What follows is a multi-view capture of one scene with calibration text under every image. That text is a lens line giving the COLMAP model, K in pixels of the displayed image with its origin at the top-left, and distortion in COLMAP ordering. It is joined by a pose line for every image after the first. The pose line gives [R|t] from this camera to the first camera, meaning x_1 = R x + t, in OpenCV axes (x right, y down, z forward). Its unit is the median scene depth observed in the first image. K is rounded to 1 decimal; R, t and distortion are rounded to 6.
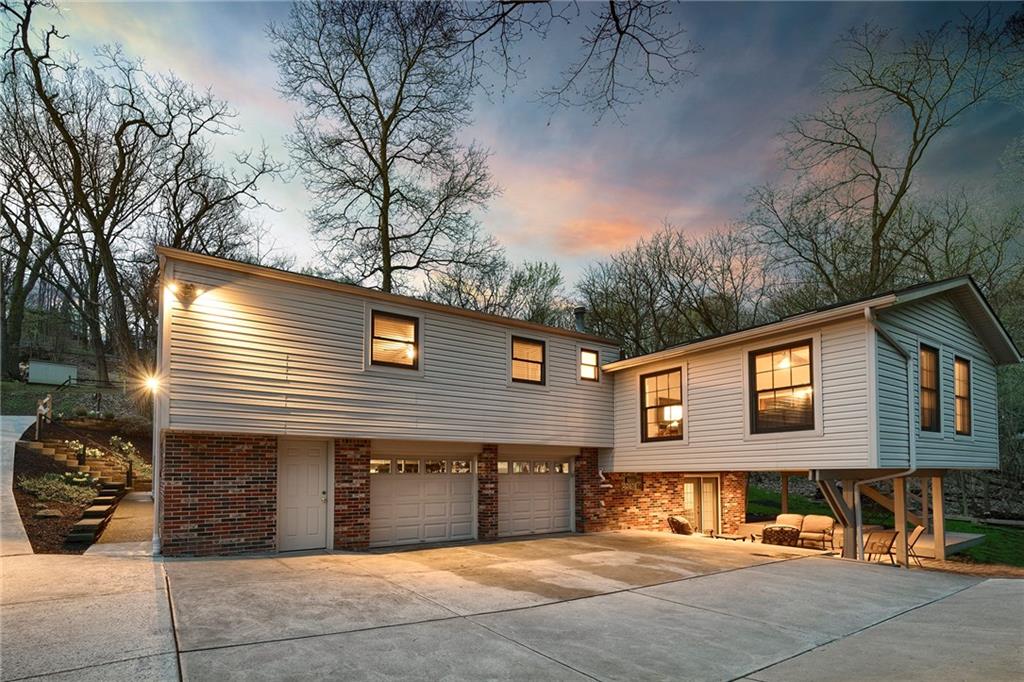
lens RADIAL K [[408.7, 0, 510.1], [0, 408.7, 343.8], [0, 0, 1]] dist [-0.000821, -0.000187]
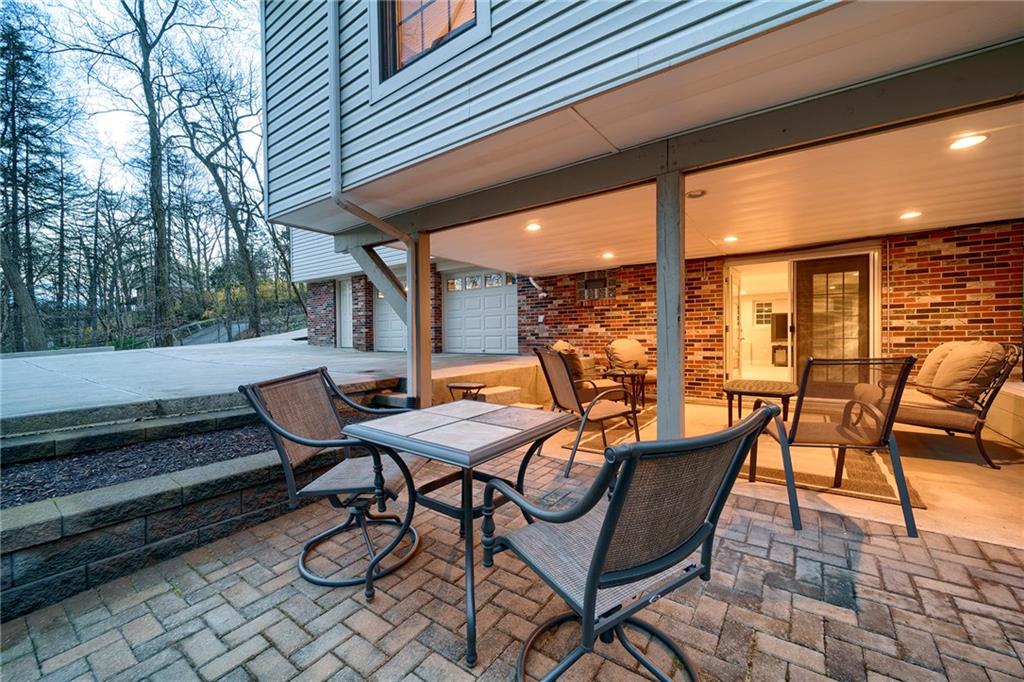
lens RADIAL K [[408.7, 0, 510.1], [0, 408.7, 343.8], [0, 0, 1]] dist [-0.000821, -0.000187]
pose [[0.412465, 0.040173, -0.910087, 0.836590], [0.308211, 0.933958, 0.180912, 0.278531], [0.857250, -0.355119, 0.372843, 0.657044]]
